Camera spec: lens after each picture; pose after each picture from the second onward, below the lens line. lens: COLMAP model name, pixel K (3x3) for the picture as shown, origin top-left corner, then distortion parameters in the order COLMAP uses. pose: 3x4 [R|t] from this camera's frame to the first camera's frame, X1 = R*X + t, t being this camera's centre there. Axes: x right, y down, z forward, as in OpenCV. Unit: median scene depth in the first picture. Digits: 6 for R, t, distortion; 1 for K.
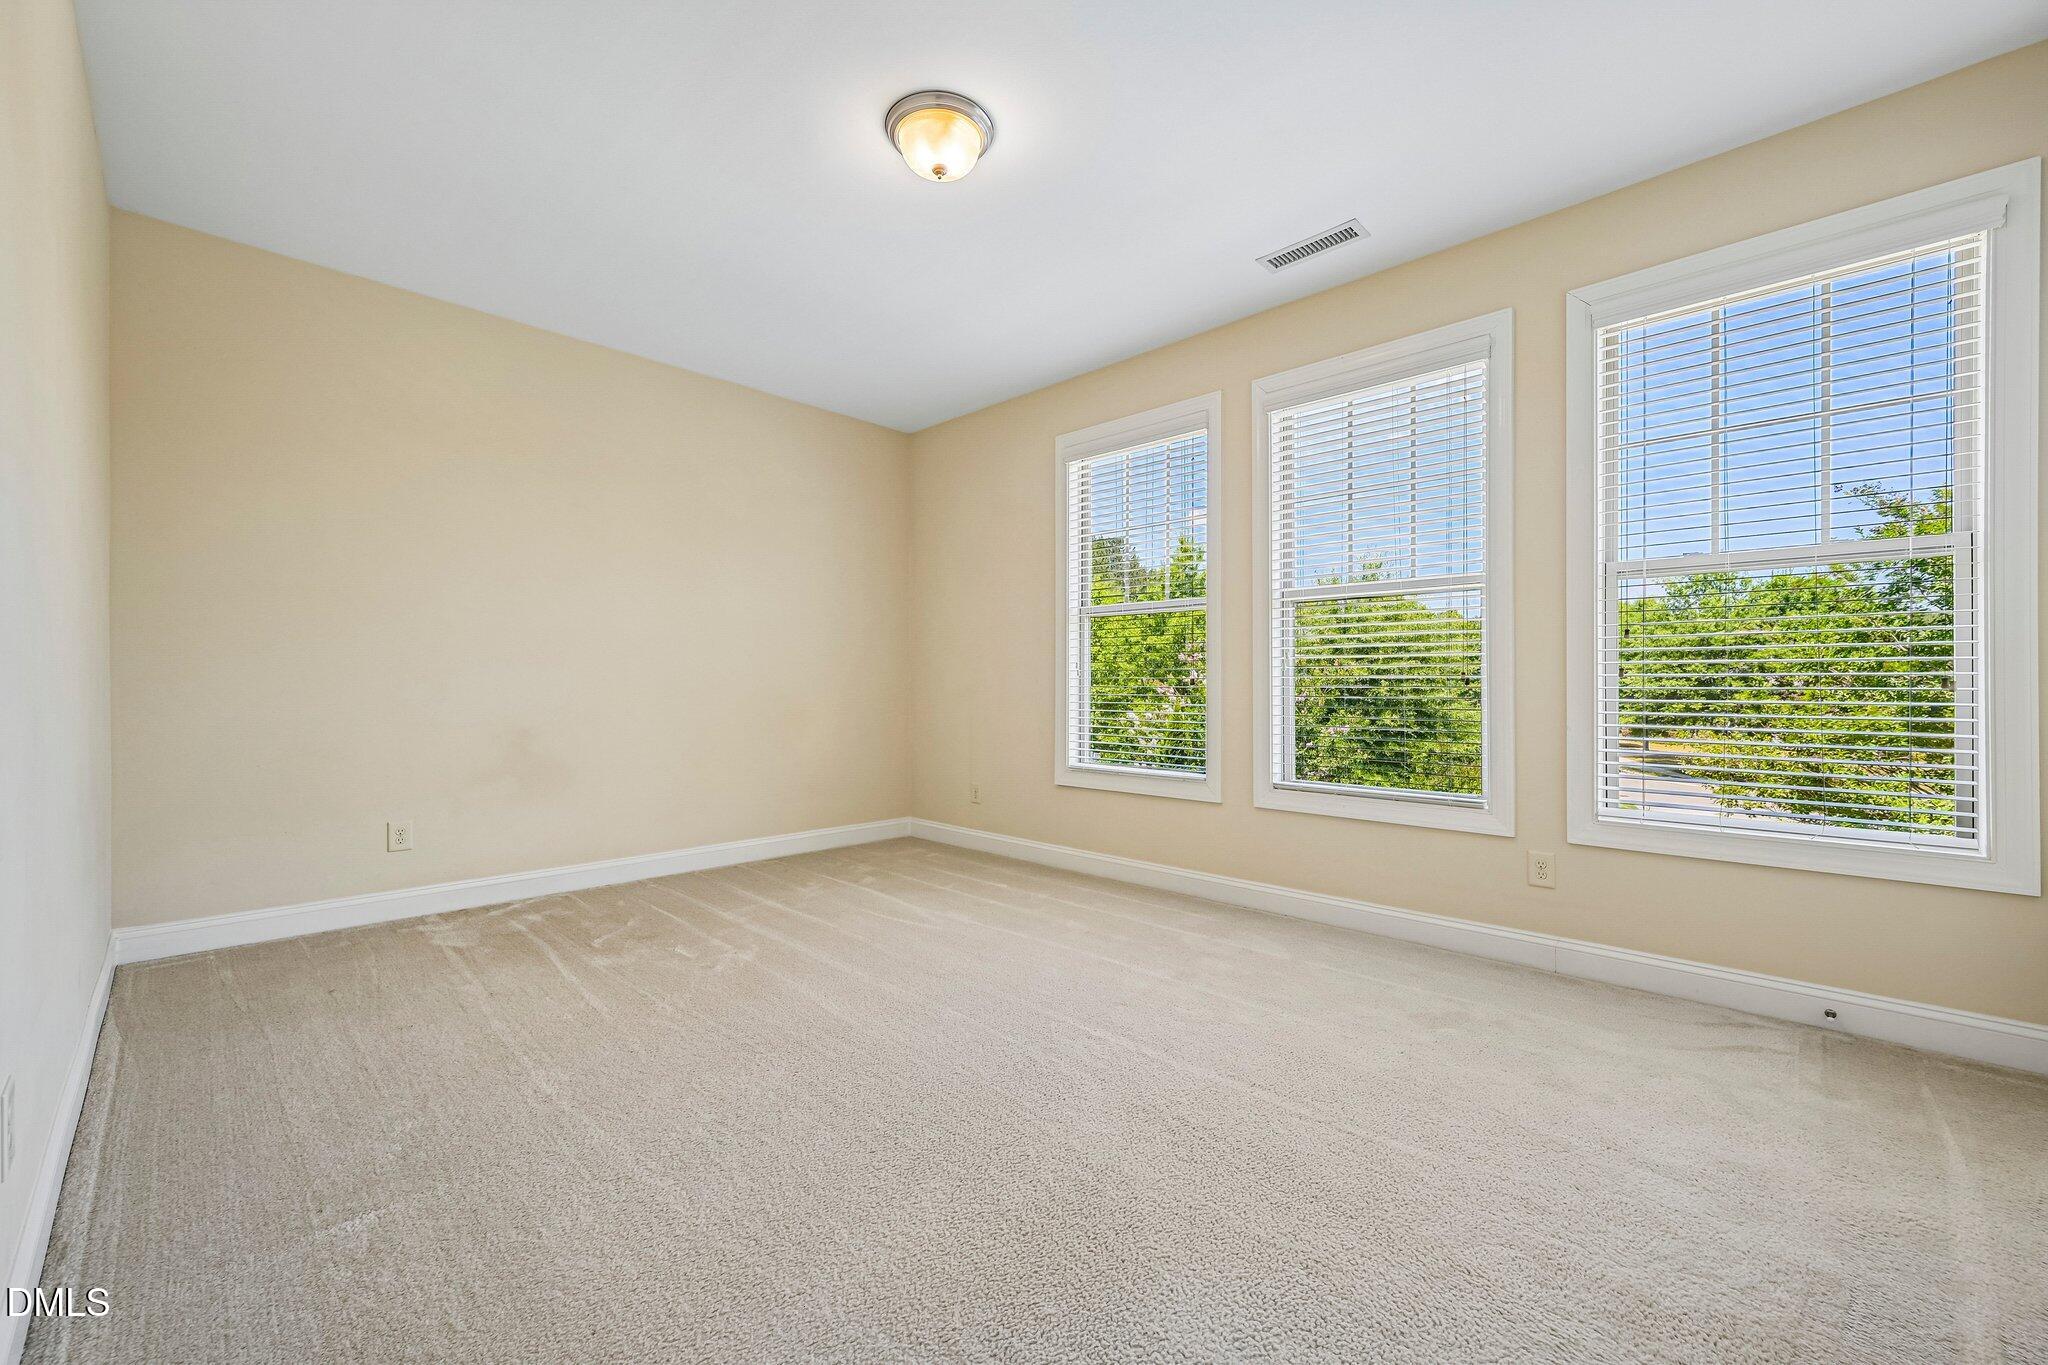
lens RADIAL K [[876.7, 0, 1021.1], [0, 876.7, 689.0], [0, 0, 1]] dist [0.000753, -0.000027]
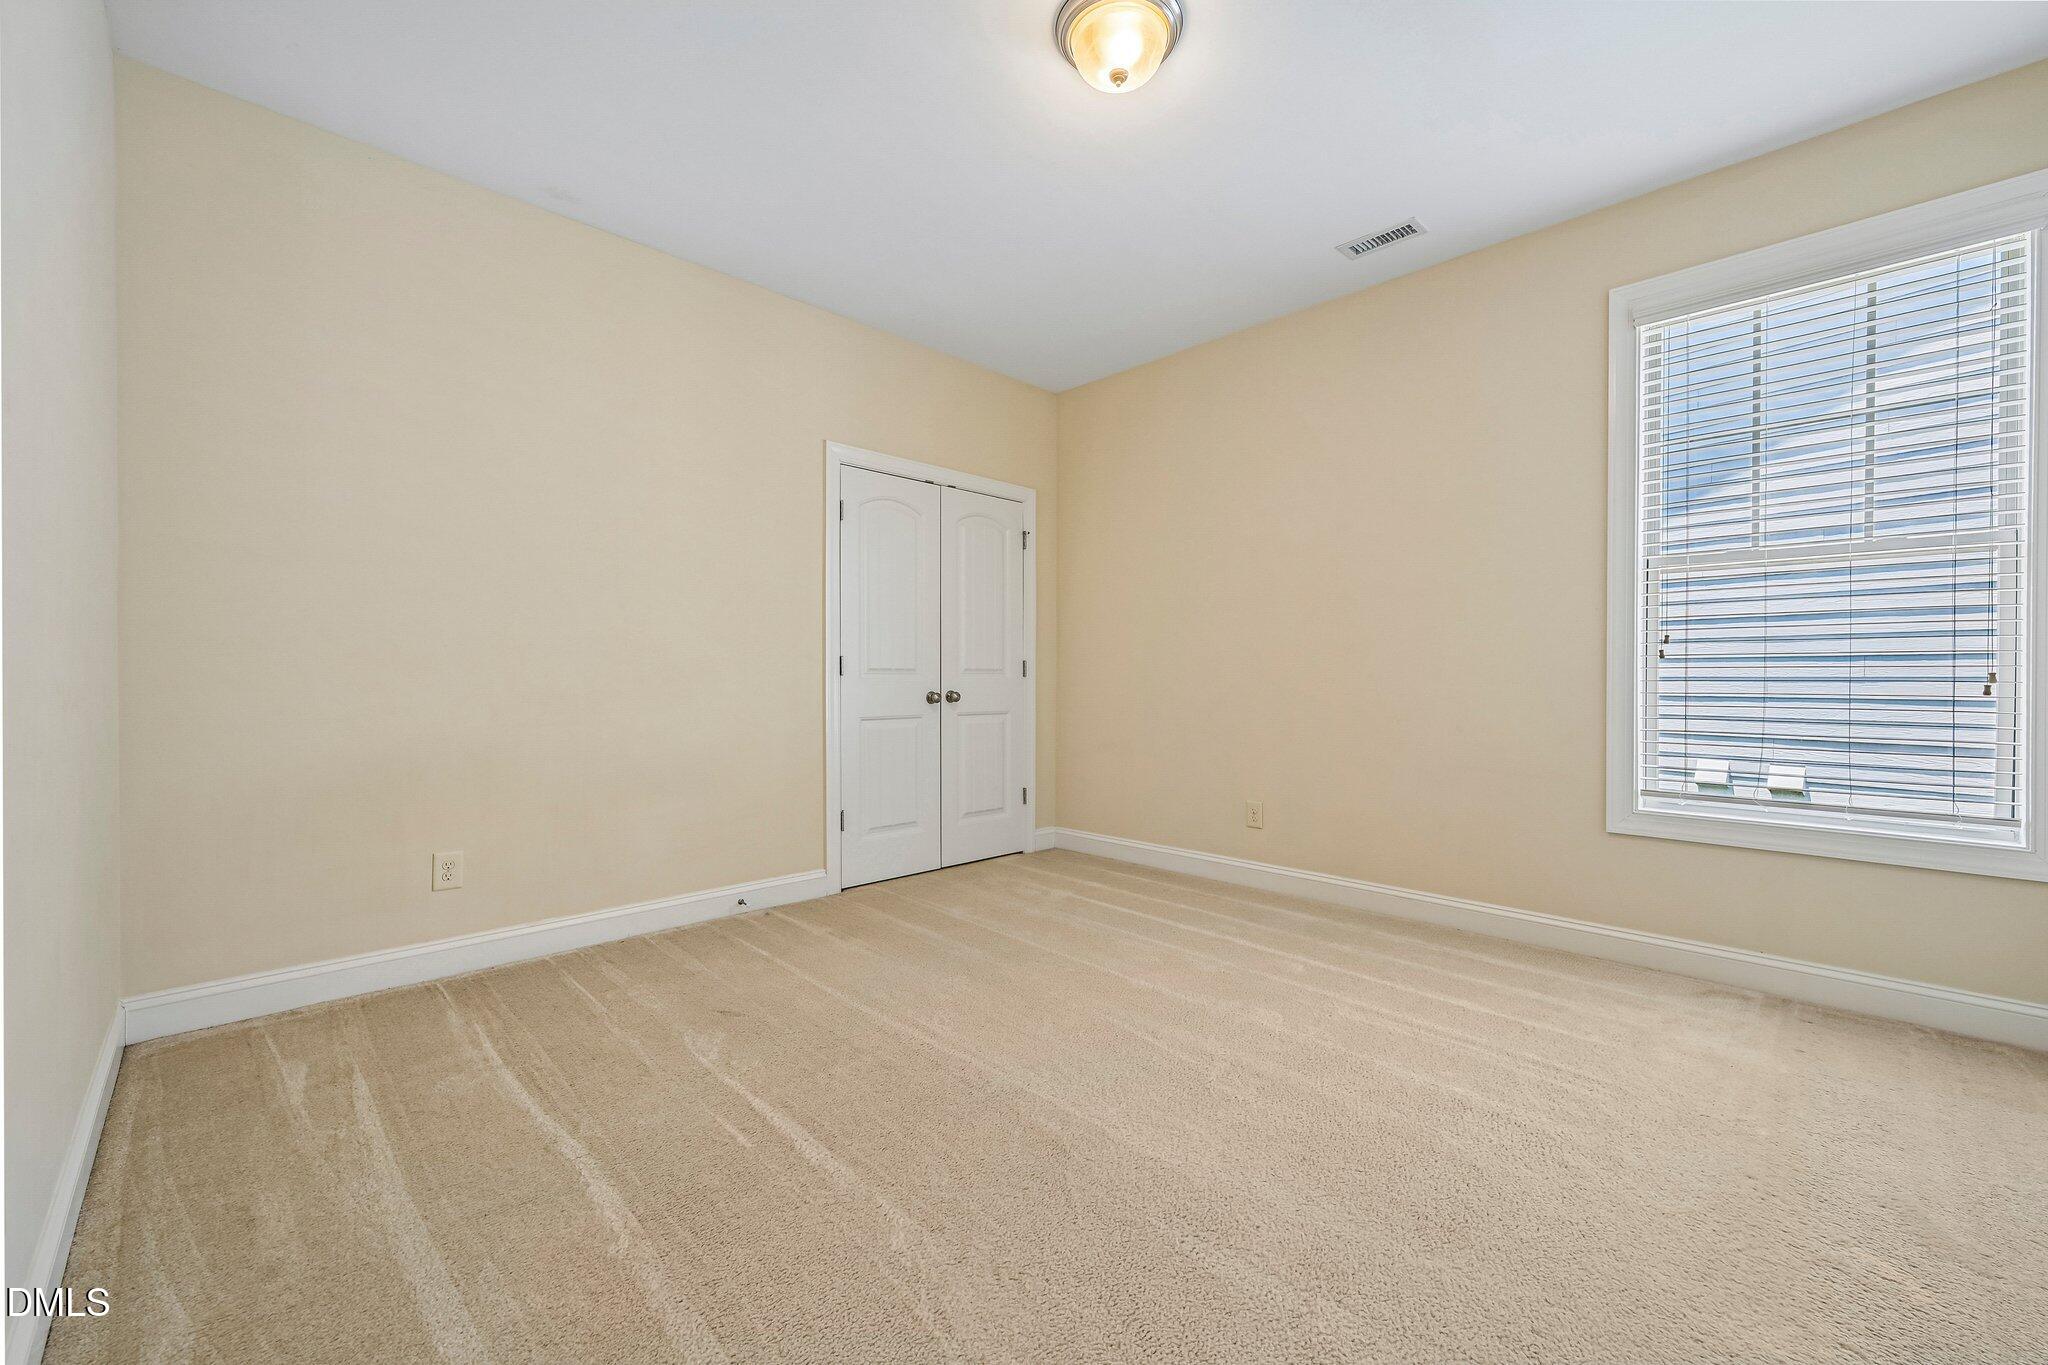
lens RADIAL K [[802.2, 0, 1024.0], [0, 802.2, 682.5], [0, 0, 1]] dist [0.002115, 0.000219]
pose [[0.999660, 0.001800, 0.026011, -0.248101], [-0.001899, 0.999991, 0.003788, -0.001132], [-0.026004, -0.003836, 0.999654, 0.260102]]
